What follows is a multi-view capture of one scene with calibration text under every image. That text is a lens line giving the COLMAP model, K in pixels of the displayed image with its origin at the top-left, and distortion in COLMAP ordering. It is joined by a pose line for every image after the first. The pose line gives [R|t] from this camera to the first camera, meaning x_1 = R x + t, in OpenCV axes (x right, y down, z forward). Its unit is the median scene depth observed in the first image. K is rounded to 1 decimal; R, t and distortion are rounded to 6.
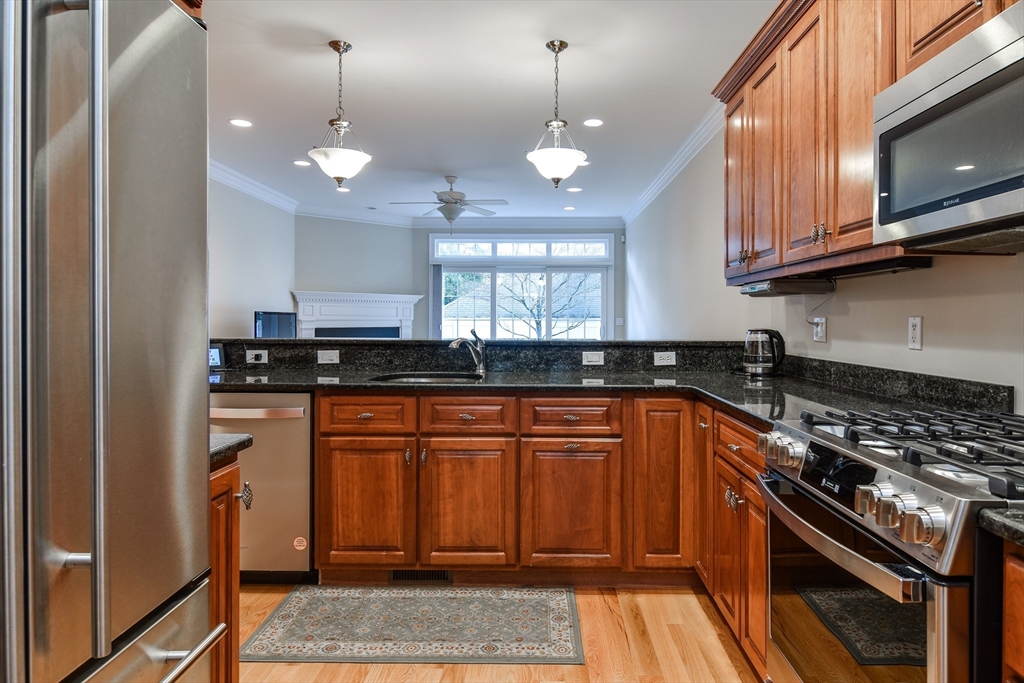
lens RADIAL K [[630.6, 0, 543.0], [0, 630.6, 321.6], [0, 0, 1]] dist [-0.001657, -0.000640]
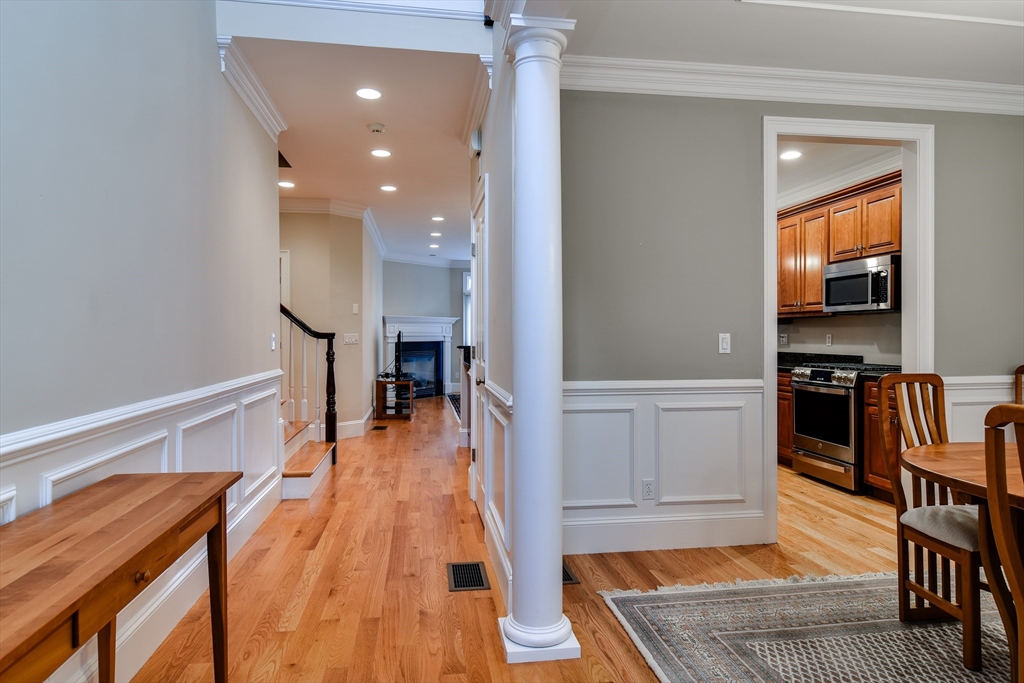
lens RADIAL K [[613.4, 0, 512.0], [0, 613.4, 341.5], [0, 0, 1]] dist [0.001288, -0.001698]
pose [[0.989830, -0.002541, 0.142229, -0.911356], [0.001406, 0.999966, 0.008081, 0.000287], [-0.142245, -0.007799, 0.989801, -1.144588]]
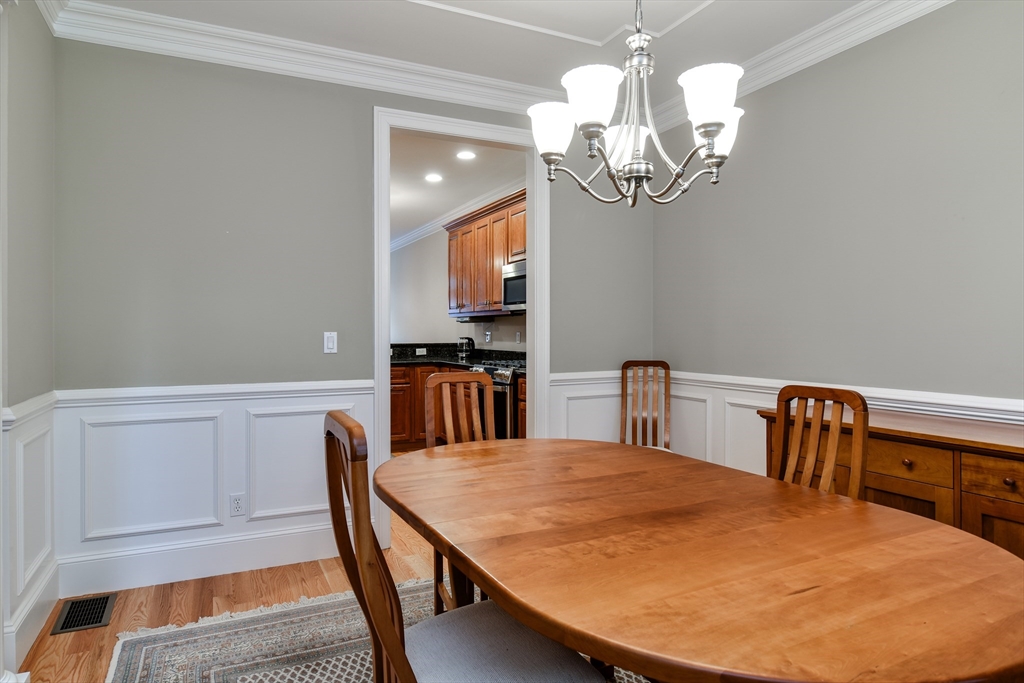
lens RADIAL K [[614.9, 0, 513.2], [0, 614.9, 338.4], [0, 0, 1]] dist [-0.002939, -0.002727]
pose [[0.902301, -0.005030, 0.431078, -0.498664], [0.001627, 0.999965, 0.008262, -0.002482], [-0.431105, -0.006753, 0.902277, -1.184969]]
